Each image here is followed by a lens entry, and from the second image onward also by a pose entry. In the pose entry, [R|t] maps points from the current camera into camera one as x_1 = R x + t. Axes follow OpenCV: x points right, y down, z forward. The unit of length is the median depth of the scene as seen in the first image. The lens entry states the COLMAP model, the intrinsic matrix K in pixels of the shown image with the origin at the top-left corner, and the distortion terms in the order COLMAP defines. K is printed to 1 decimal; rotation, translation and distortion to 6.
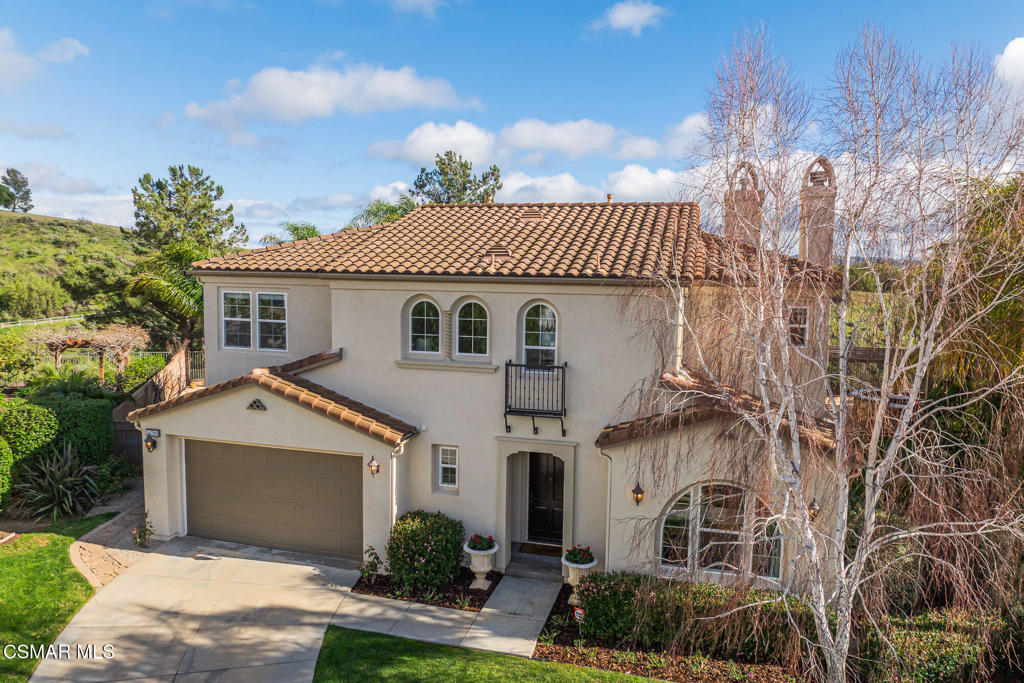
lens RADIAL K [[715.9, 0, 512.0], [0, 715.9, 341.5], [0, 0, 1]] dist [-0.006235, -0.003241]
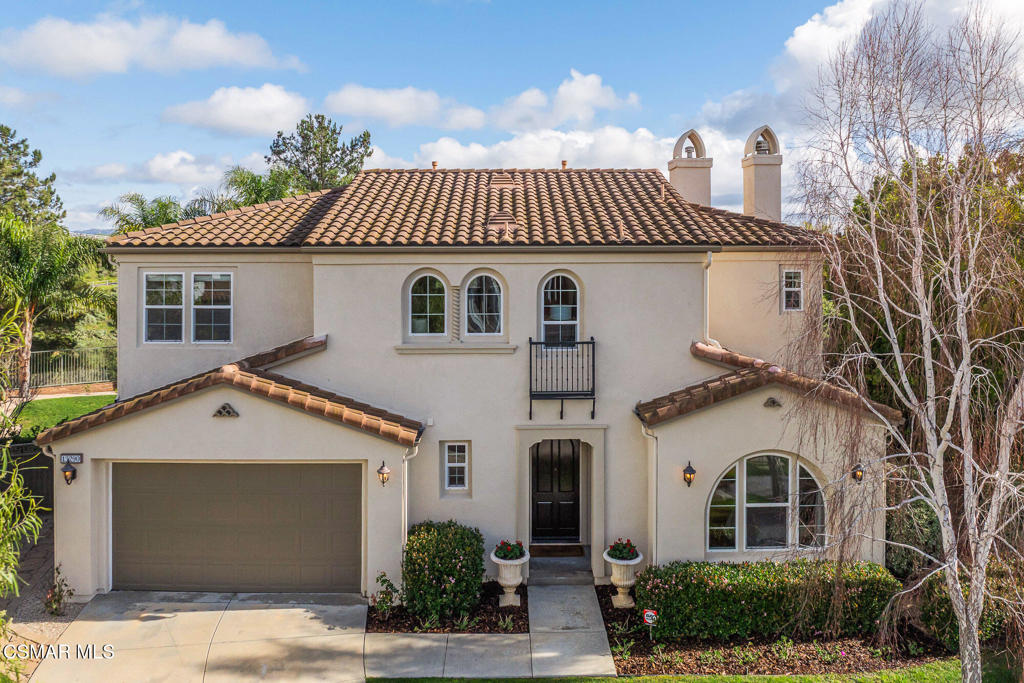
lens RADIAL K [[766.2, 0, 512.0], [0, 766.2, 259.1], [0, 0, 1]] dist [-0.006624, -0.002931]
pose [[0.962239, -0.025213, 0.271036, -0.277516], [0.047607, 0.995942, -0.076371, -0.000228], [-0.268011, 0.086390, 0.959535, 0.074890]]
